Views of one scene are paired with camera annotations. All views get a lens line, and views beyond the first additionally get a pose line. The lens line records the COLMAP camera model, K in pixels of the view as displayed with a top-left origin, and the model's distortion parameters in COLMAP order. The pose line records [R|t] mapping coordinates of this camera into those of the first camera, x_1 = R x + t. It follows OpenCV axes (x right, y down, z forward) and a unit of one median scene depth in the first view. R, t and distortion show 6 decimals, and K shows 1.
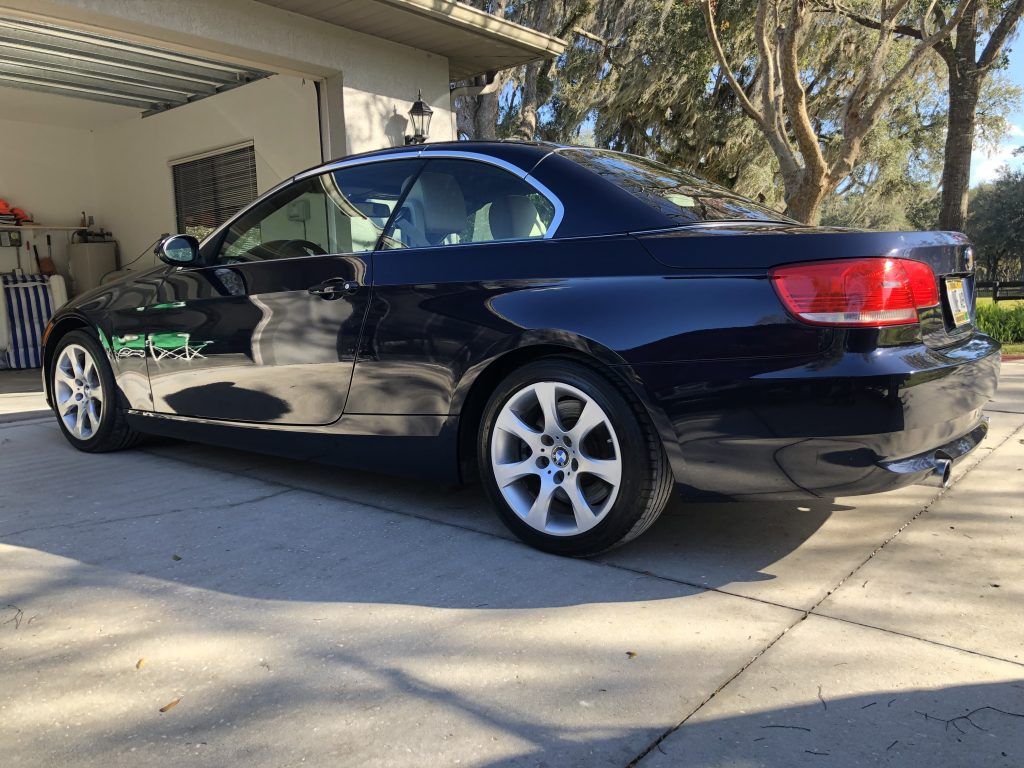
lens RADIAL K [[833.4, 0, 521.0], [0, 833.4, 384.1], [0, 0, 1]] dist [0.022225, -0.007345]
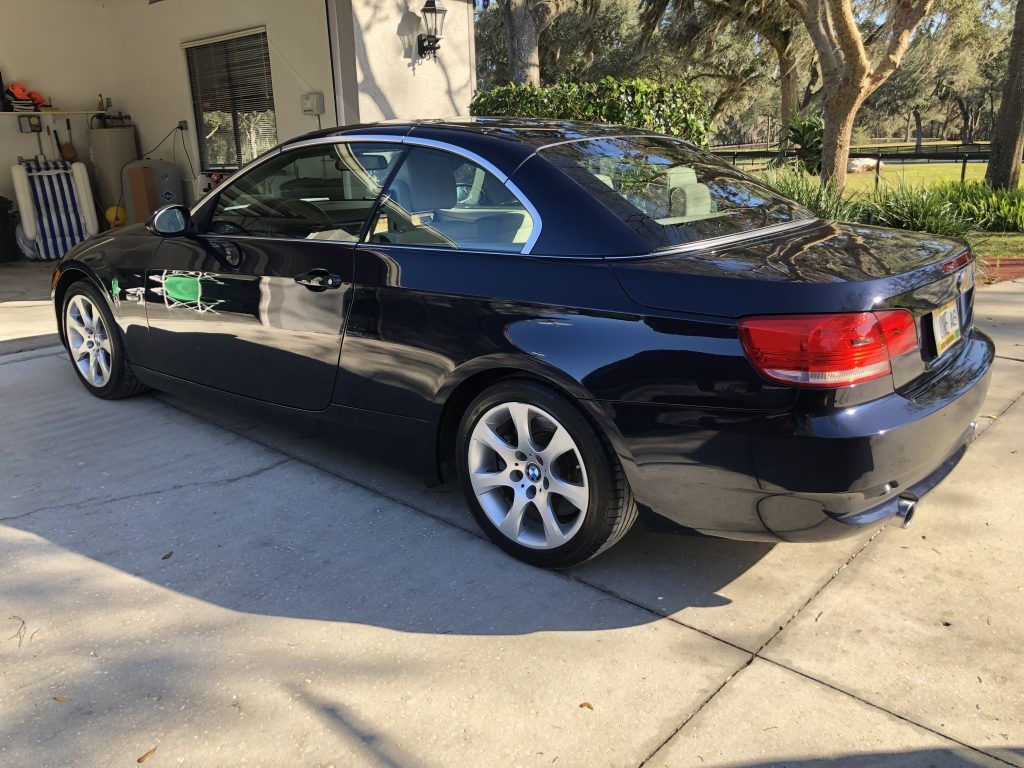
lens RADIAL K [[833.4, 0, 516.2], [0, 833.4, 381.7], [0, 0, 1]] dist [0.022225, -0.007345]
pose [[0.998666, 0.020998, -0.047163, 0.058484], [-0.012836, 0.985852, 0.167128, -0.156533], [0.050005, -0.166300, 0.984807, 0.008203]]
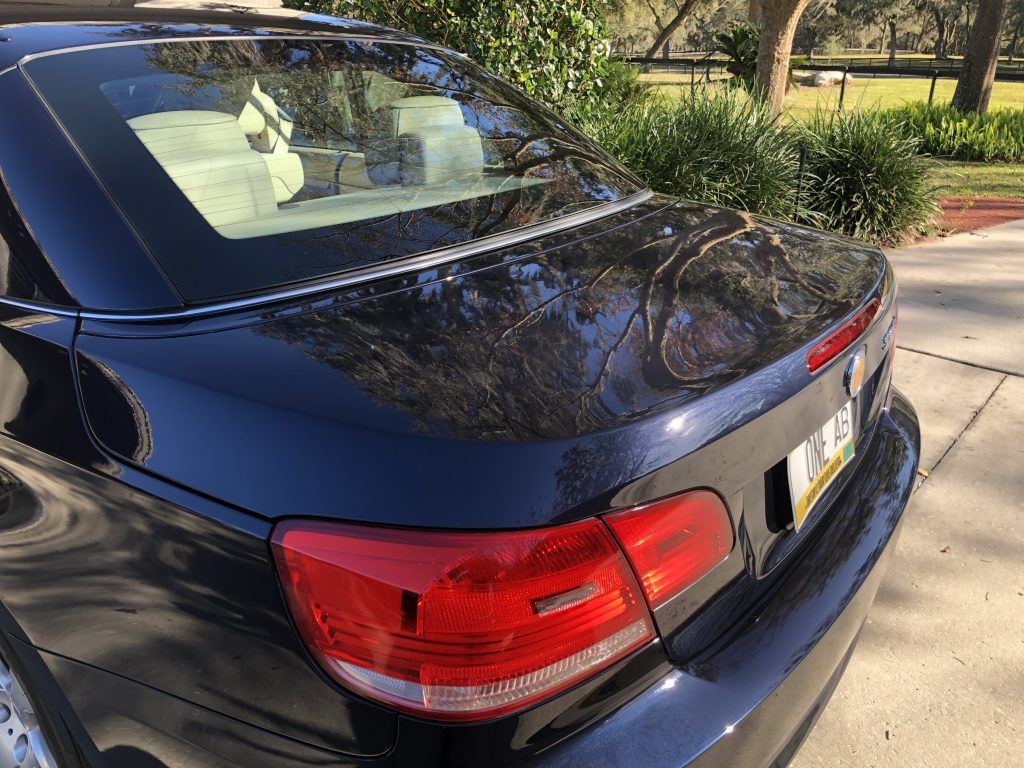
lens RADIAL K [[833.4, 0, 515.5], [0, 833.4, 381.2], [0, 0, 1]] dist [0.022225, -0.007345]
pose [[0.999148, 0.041266, -0.000627, 0.282217], [-0.039565, 0.962069, 0.269923, -0.216428], [0.011742, -0.269668, 0.962882, 0.446769]]
